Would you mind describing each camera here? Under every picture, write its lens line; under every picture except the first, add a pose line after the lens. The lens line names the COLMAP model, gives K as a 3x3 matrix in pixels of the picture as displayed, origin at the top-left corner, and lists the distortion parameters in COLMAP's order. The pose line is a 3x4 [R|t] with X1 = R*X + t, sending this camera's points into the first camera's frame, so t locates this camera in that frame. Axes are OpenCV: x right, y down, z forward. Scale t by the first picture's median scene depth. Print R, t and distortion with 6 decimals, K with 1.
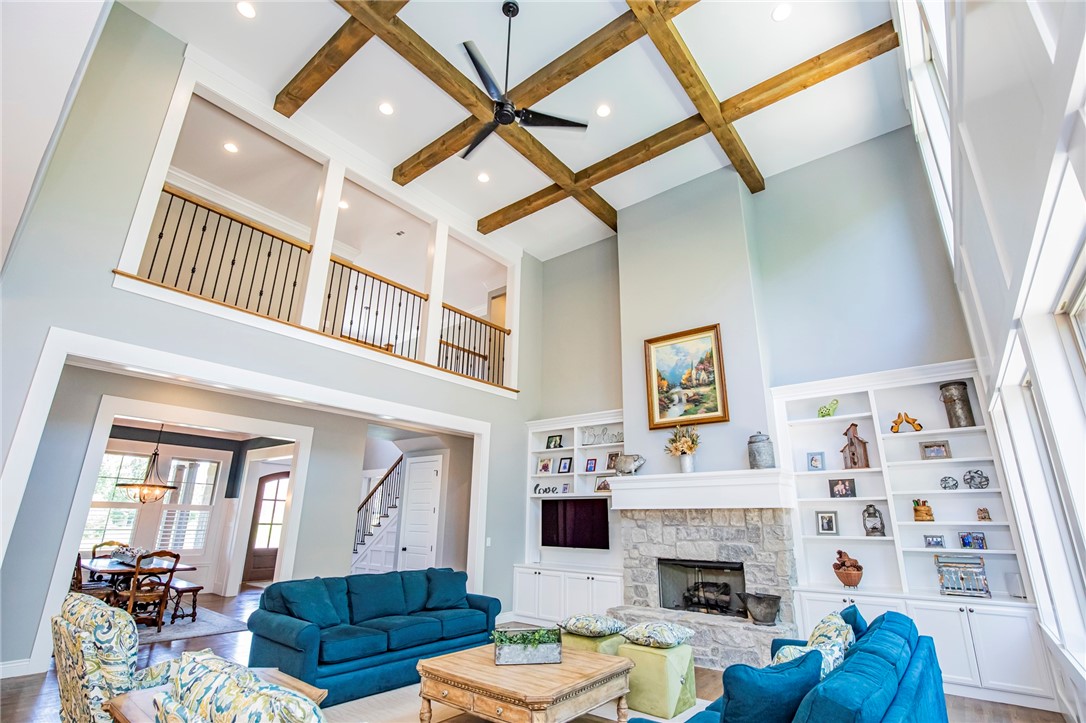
lens RADIAL K [[498.8, 0, 543.0], [0, 498.8, 361.5], [0, 0, 1]] dist [-0.031258, 0.000908]
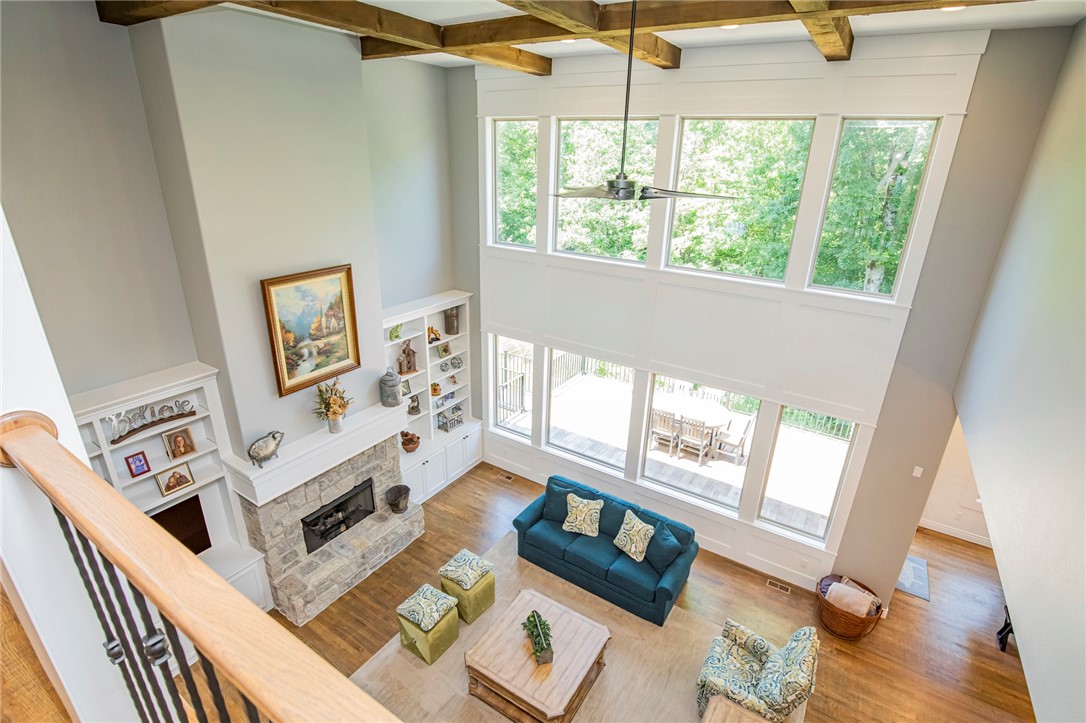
lens RADIAL K [[520.4, 0, 543.0], [0, 520.4, 361.5], [0, 0, 1]] dist [-0.030373, 0.001398]
pose [[-0.105140, -0.380435, 0.918812, -0.605776], [-0.328200, 0.885440, 0.329061, -0.344925], [-0.938739, -0.266957, -0.217954, 0.848443]]
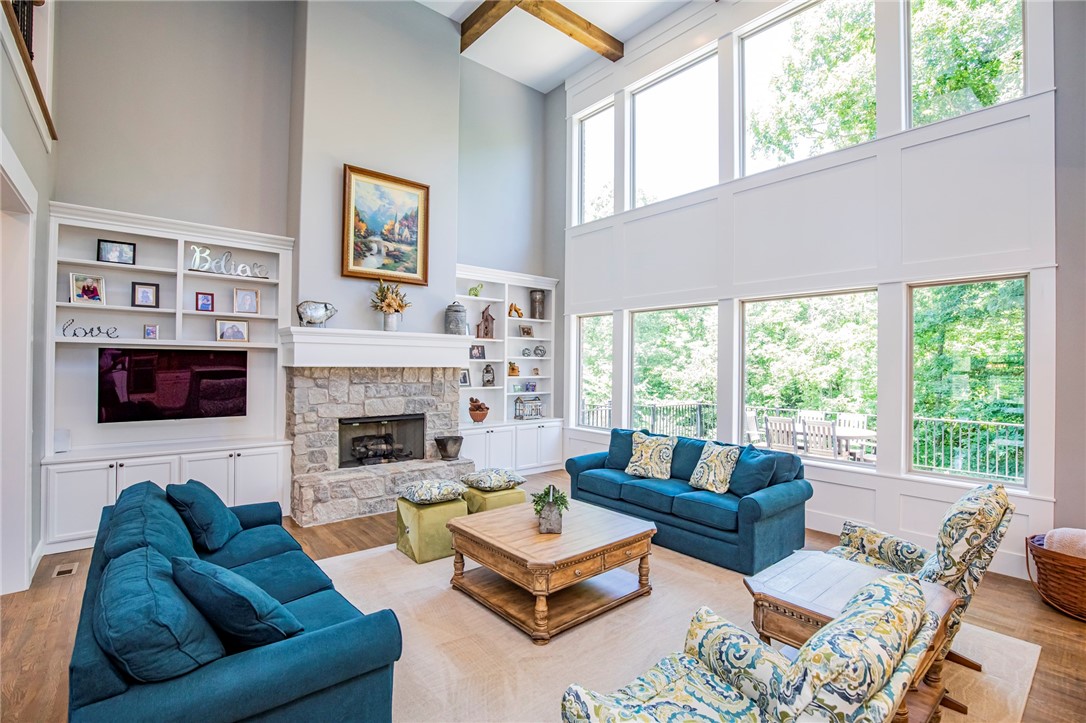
lens RADIAL K [[498.8, 0, 543.0], [0, 498.8, 361.5], [0, 0, 1]] dist [-0.031258, 0.000908]
pose [[0.192569, -0.007048, 0.981258, -0.578370], [-0.305947, 0.949698, 0.066863, 0.121239], [-0.932370, -0.313089, 0.180726, 0.514530]]
